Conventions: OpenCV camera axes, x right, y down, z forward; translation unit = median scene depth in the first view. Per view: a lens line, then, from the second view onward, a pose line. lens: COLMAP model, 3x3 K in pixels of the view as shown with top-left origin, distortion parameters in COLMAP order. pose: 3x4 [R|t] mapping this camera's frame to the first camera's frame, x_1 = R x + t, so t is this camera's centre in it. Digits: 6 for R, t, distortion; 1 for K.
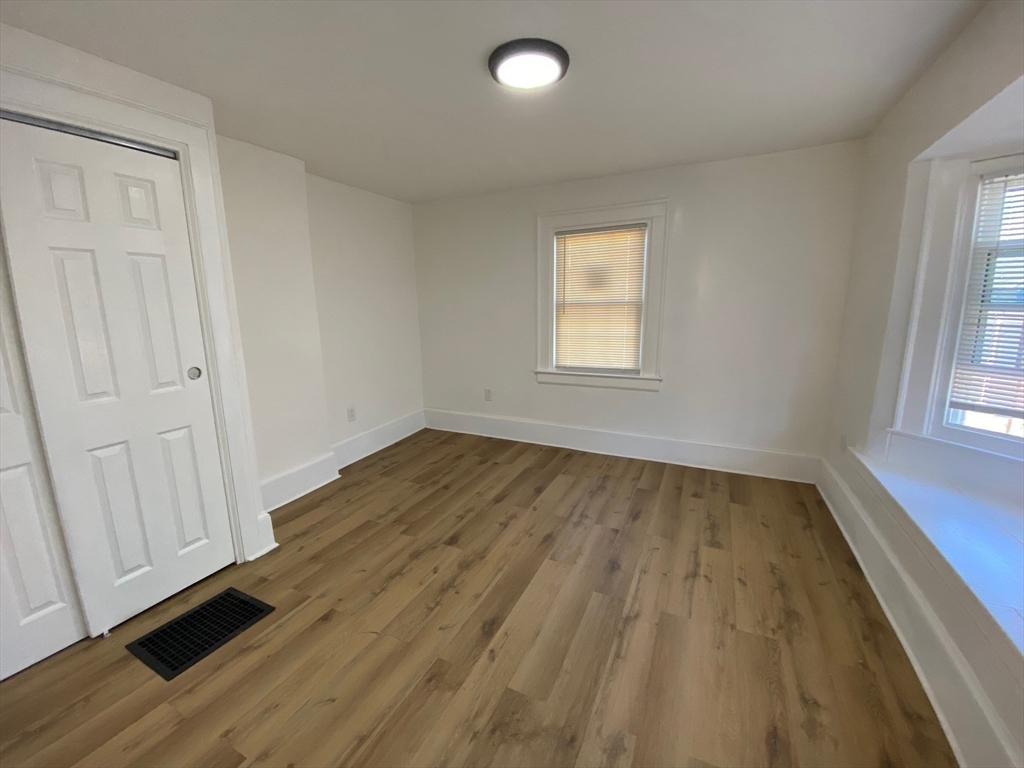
lens RADIAL K [[414.7, 0, 512.2], [0, 414.7, 379.6], [0, 0, 1]] dist [0.020491, -0.020629]
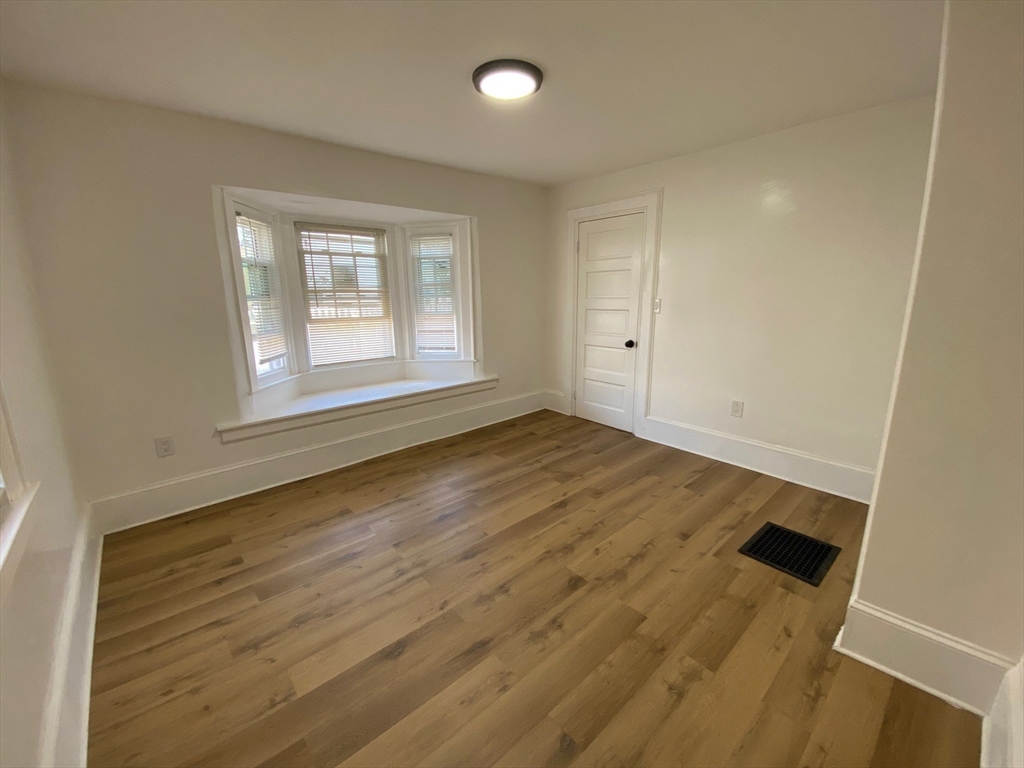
lens RADIAL K [[414.7, 0, 512.2], [0, 414.7, 379.6], [0, 0, 1]] dist [0.020491, -0.020629]
pose [[-0.924953, -0.053805, 0.376253, -0.326498], [0.093248, 0.927551, 0.361877, -0.294287], [-0.368465, 0.369804, -0.852924, 1.656937]]
